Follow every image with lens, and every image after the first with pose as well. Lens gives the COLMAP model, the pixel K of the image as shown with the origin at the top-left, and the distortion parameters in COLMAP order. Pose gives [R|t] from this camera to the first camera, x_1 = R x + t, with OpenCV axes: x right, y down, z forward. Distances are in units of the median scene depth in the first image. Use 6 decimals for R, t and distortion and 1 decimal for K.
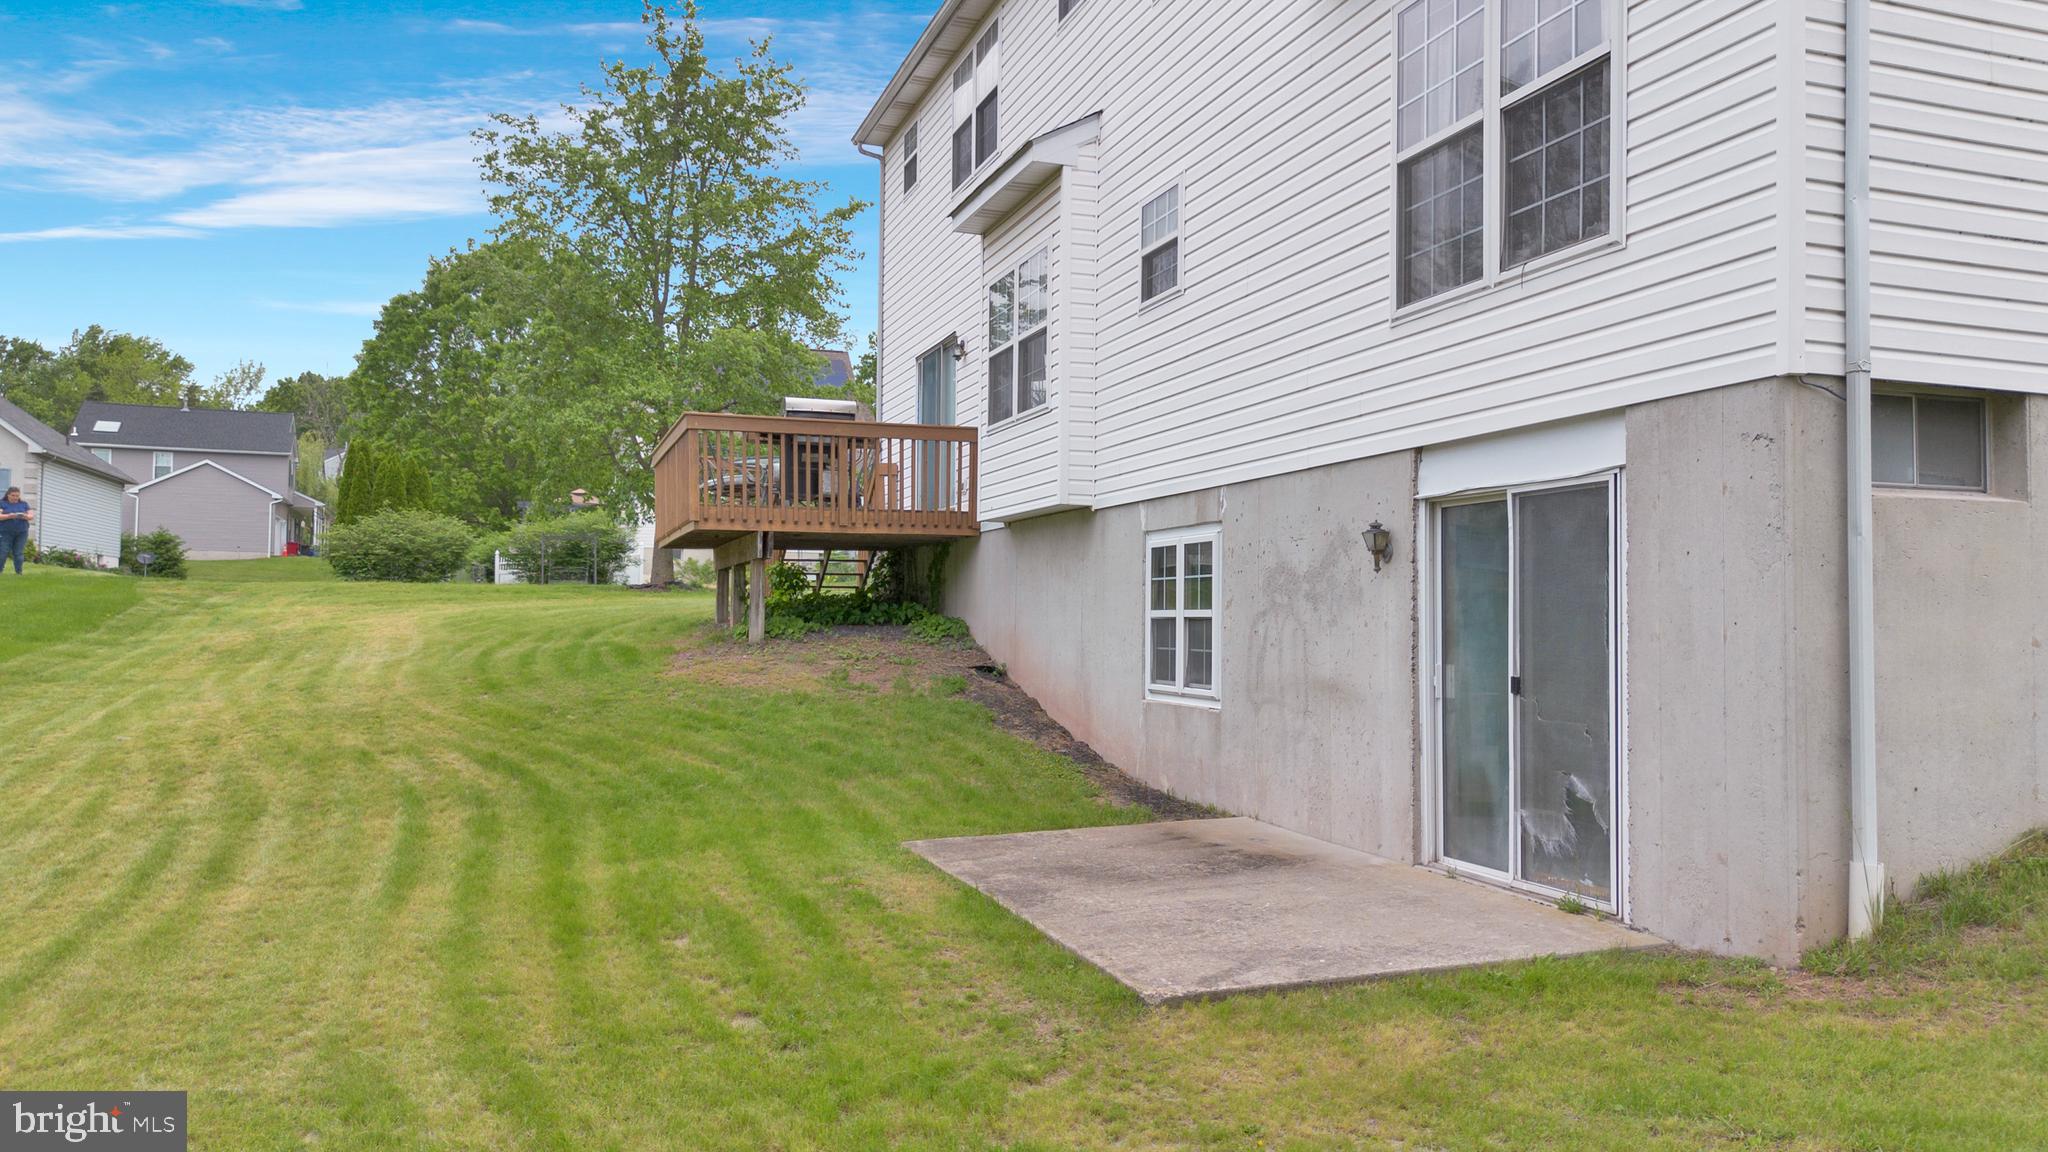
lens RADIAL K [[1450.2, 0, 1024.0], [0, 1450.2, 576.0], [0, 0, 1]] dist [0.088172, -0.074214]
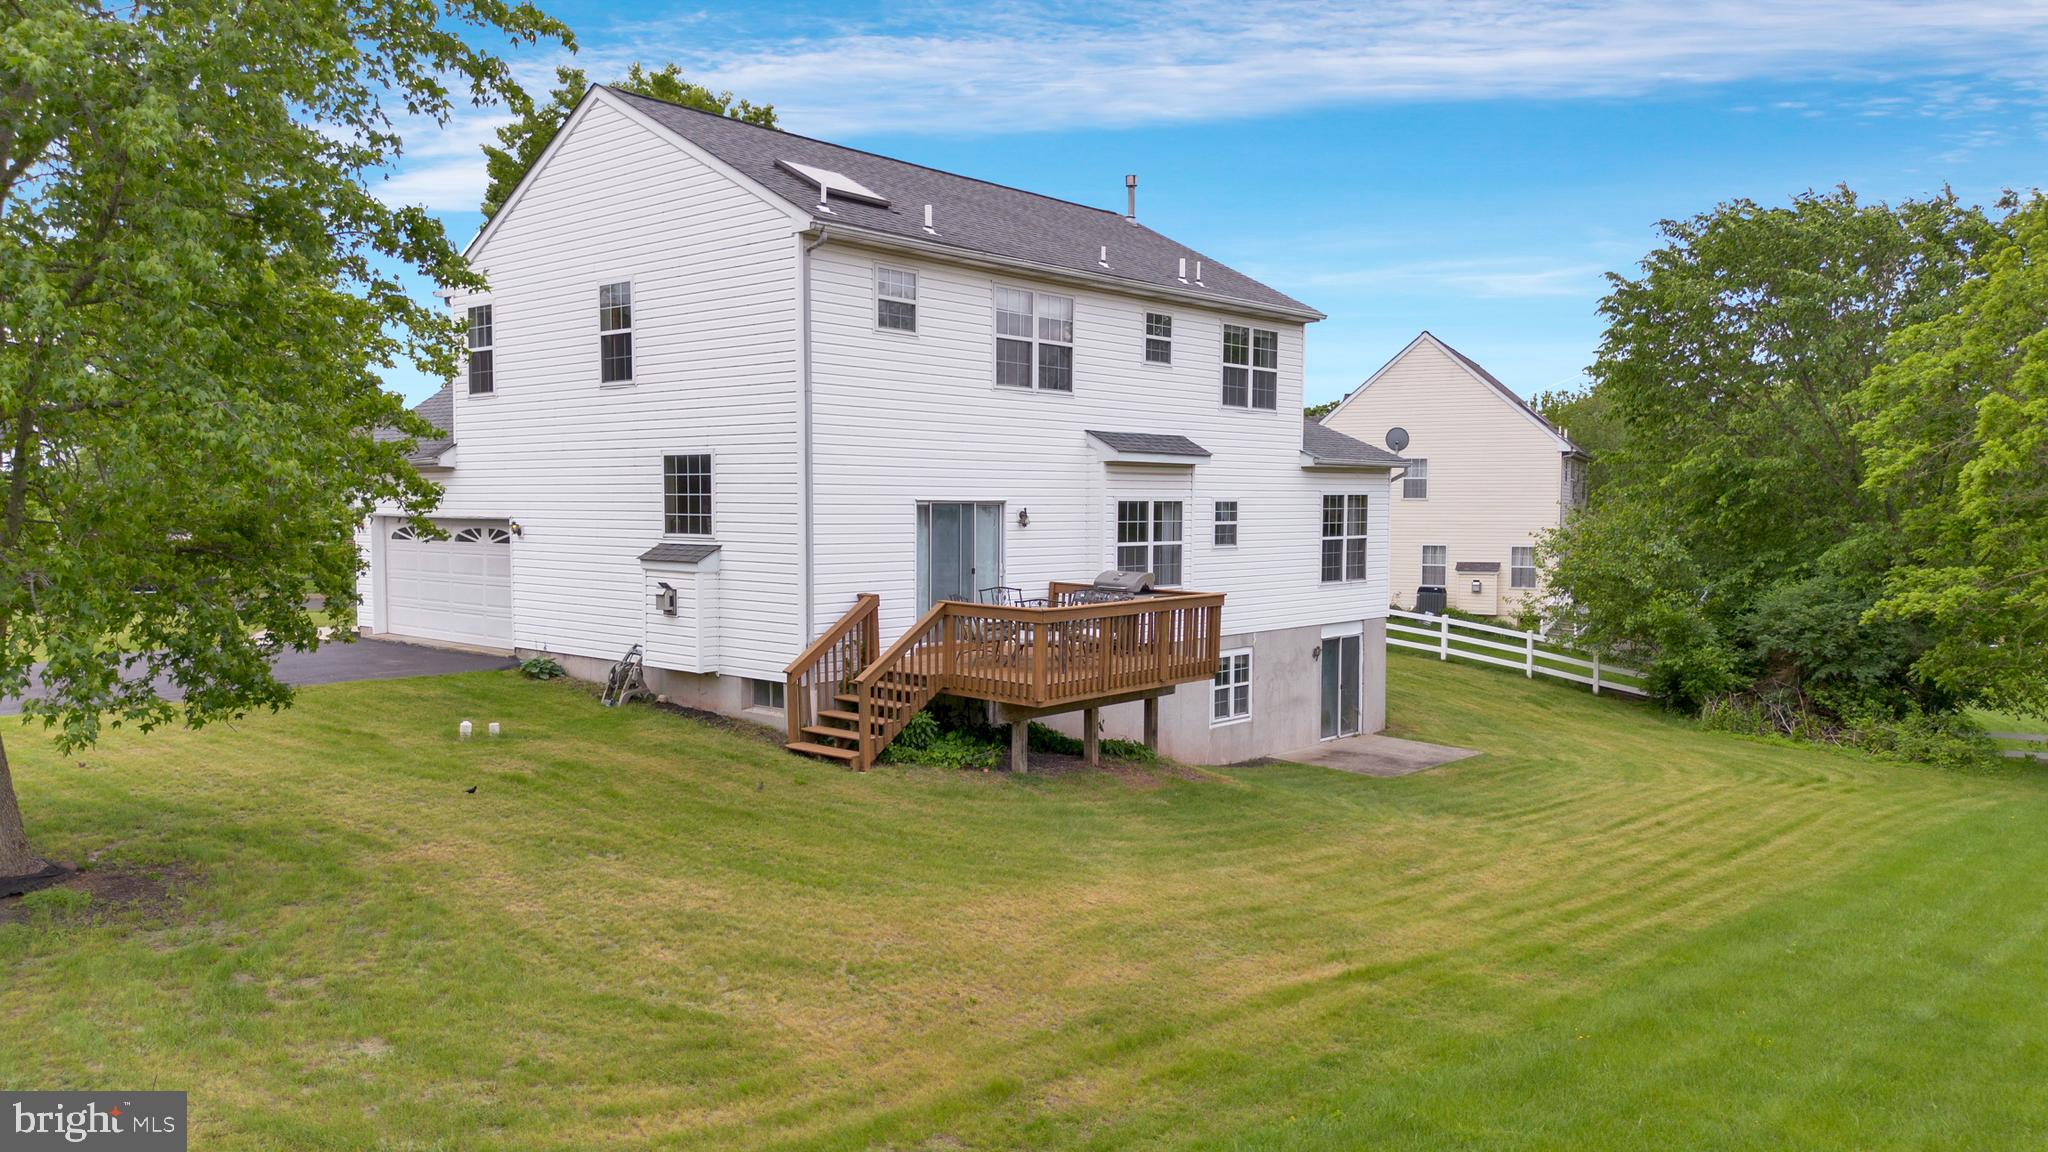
lens RADIAL K [[1429.0, 0, 1017.4], [0, 1429.0, 583.8], [0, 0, 1]] dist [0.182877, 0.000597]
pose [[-0.481596, -0.075879, 0.873102, -1.956915], [-0.051001, 0.996983, 0.058514, -0.288285], [-0.874908, -0.016349, -0.484013, 2.733424]]
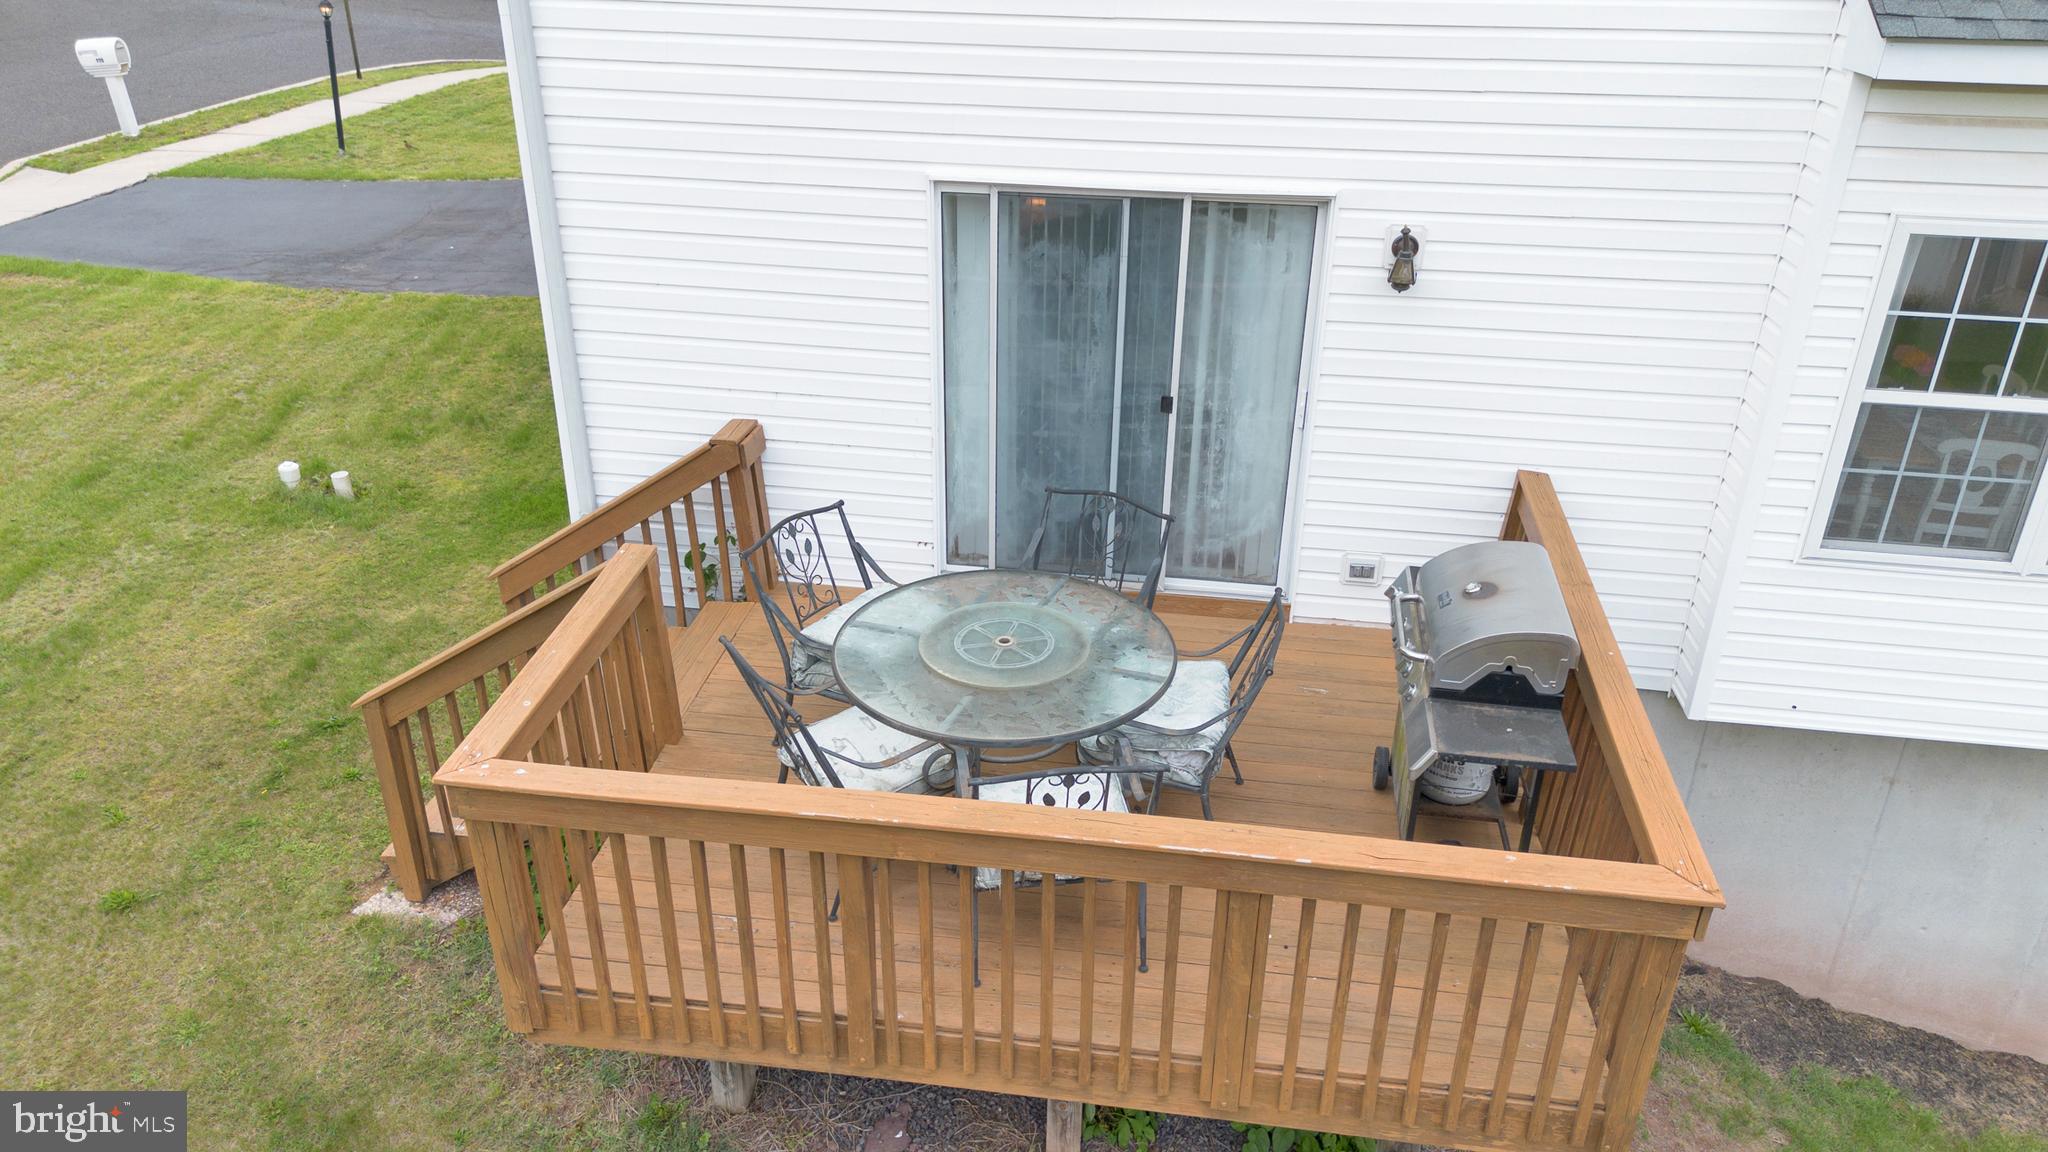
lens RADIAL K [[1450.2, 0, 1024.0], [0, 1450.2, 576.0], [0, 0, 1]] dist [0.088172, -0.074214]
pose [[0.455293, -0.405856, 0.792458, -0.734379], [-0.041113, 0.879527, 0.474069, -0.444078], [-0.889392, -0.248420, 0.383756, 1.542480]]
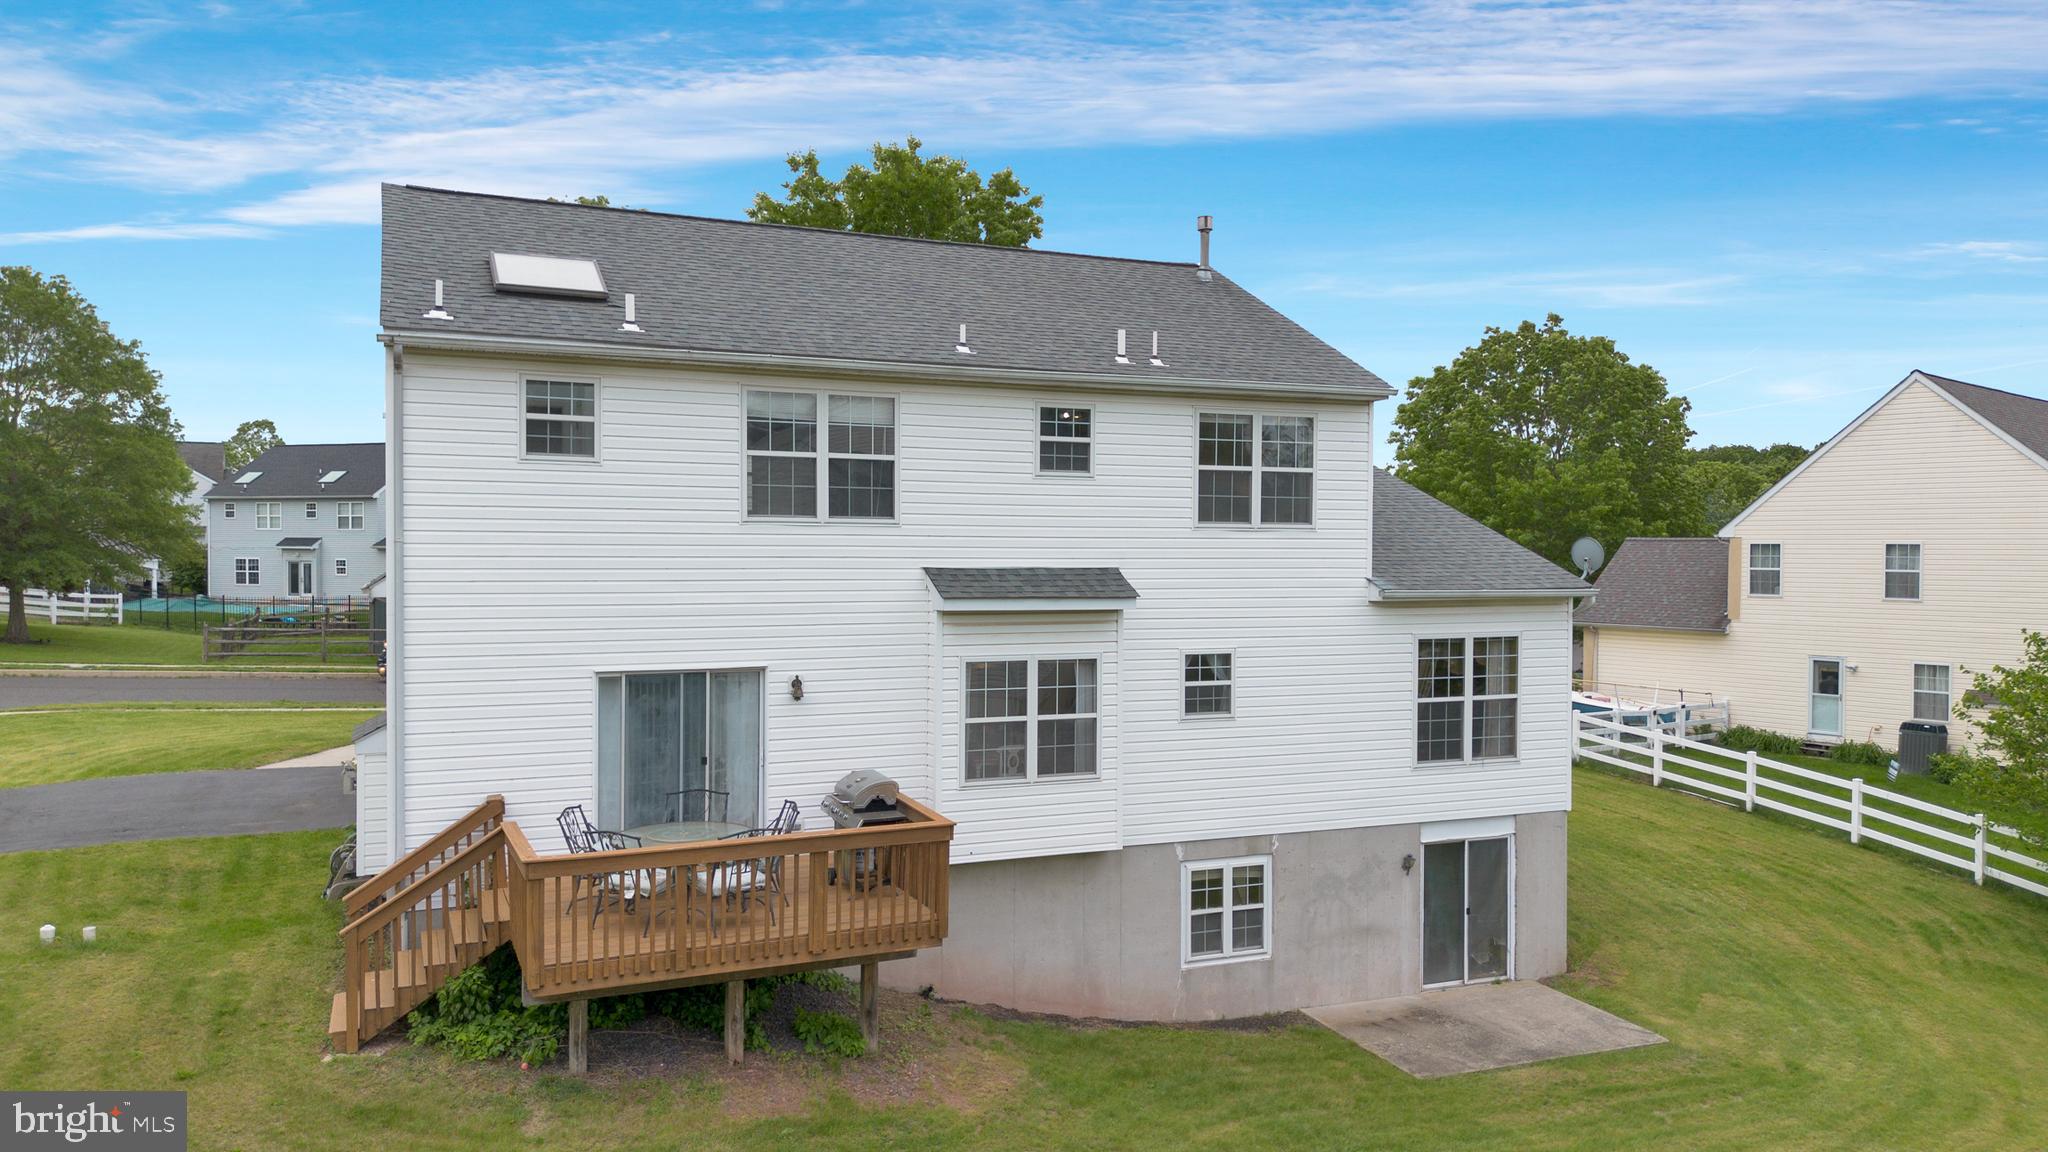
lens RADIAL K [[1450.2, 0, 1024.0], [0, 1450.2, 576.0], [0, 0, 1]] dist [0.088172, -0.074214]
pose [[-0.075525, -0.046669, 0.996051, -1.735065], [-0.048068, 0.997913, 0.043112, -0.474053], [-0.995985, -0.044622, -0.077611, 1.556986]]
